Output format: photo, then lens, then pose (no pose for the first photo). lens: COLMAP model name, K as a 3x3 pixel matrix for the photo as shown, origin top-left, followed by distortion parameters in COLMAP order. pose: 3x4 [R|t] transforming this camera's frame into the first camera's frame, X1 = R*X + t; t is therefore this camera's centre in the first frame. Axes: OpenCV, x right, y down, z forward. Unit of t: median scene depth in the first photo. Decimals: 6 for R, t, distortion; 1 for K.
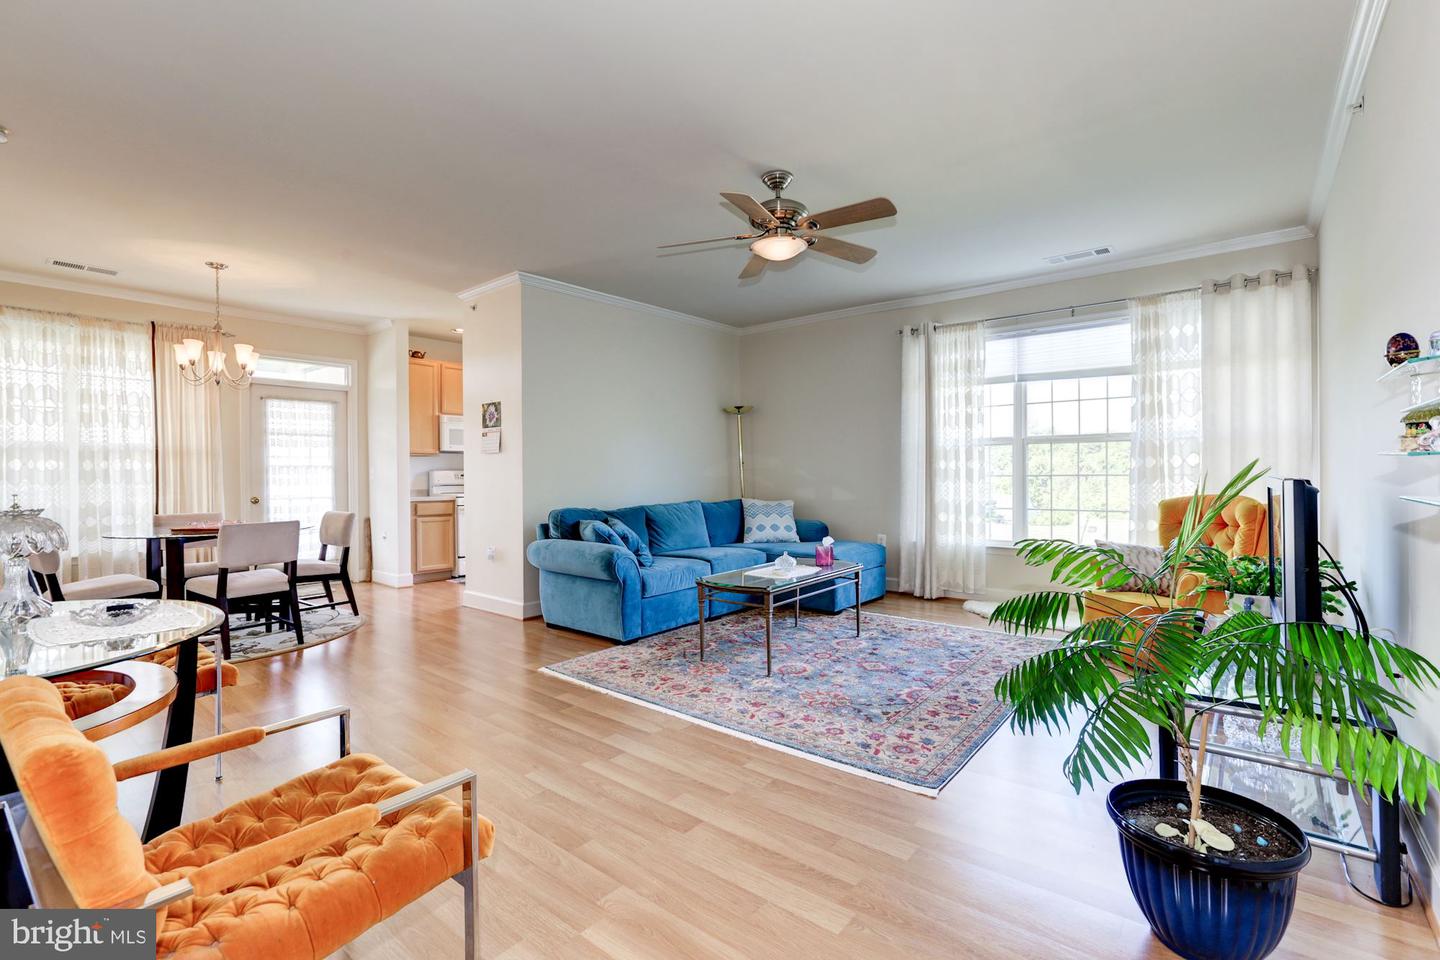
lens RADIAL K [[640.2, 0, 720.0], [0, 640.2, 480.0], [0, 0, 1]] dist [0.002173, 0.001479]
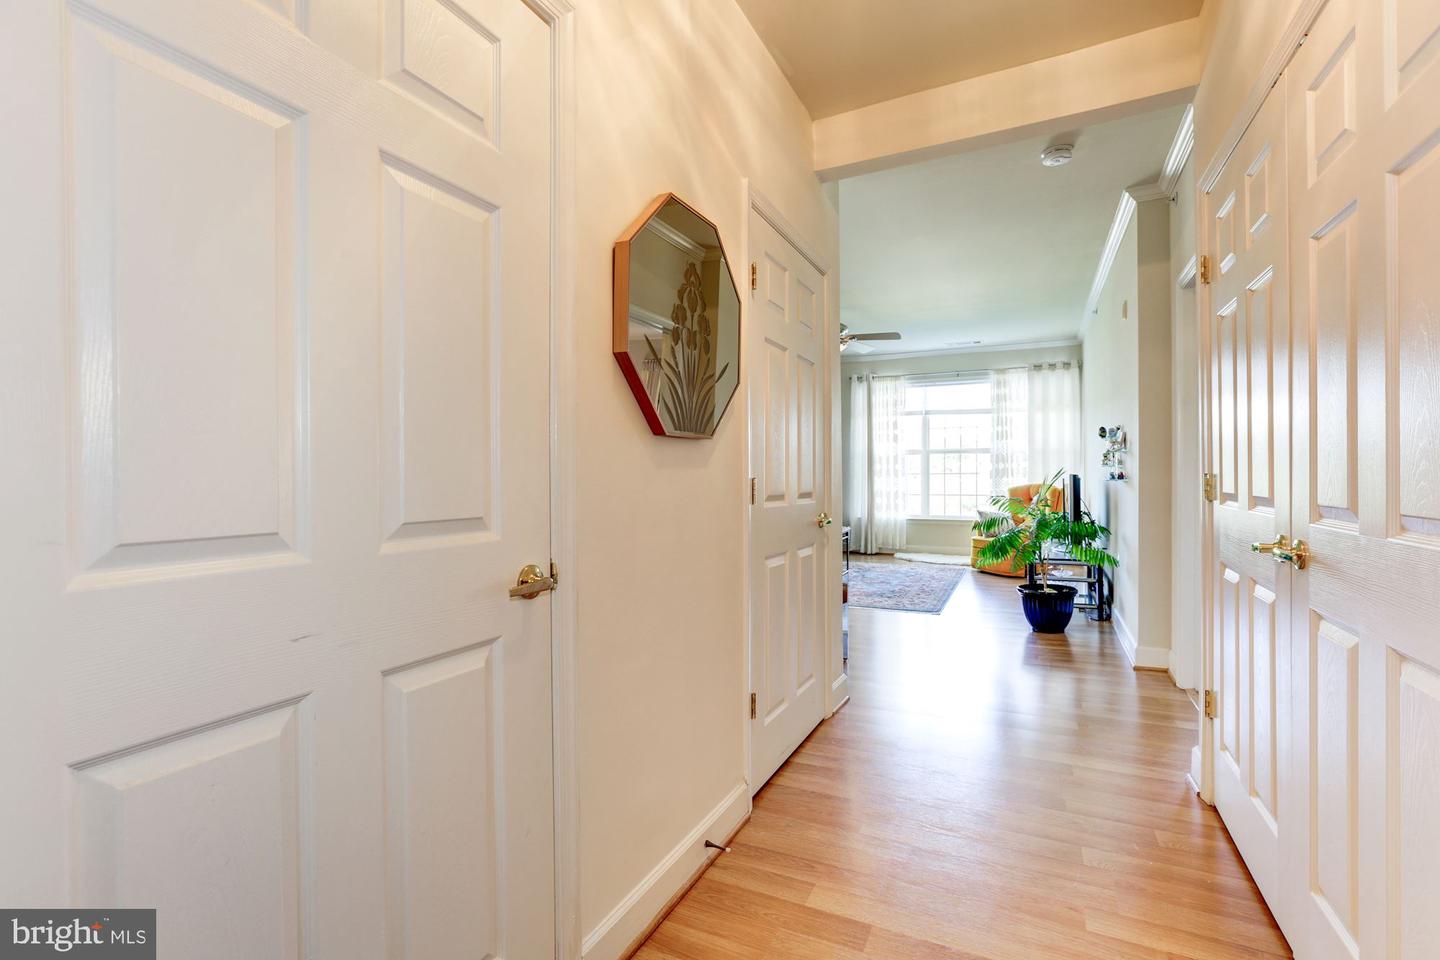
lens RADIAL K [[640.2, 0, 720.0], [0, 640.2, 480.0], [0, 0, 1]] dist [0.002173, 0.001479]
pose [[0.974465, -0.002688, 0.224522, -0.415650], [0.002423, 0.999996, 0.001454, 0.005528], [-0.224525, -0.000873, 0.974468, -0.466103]]
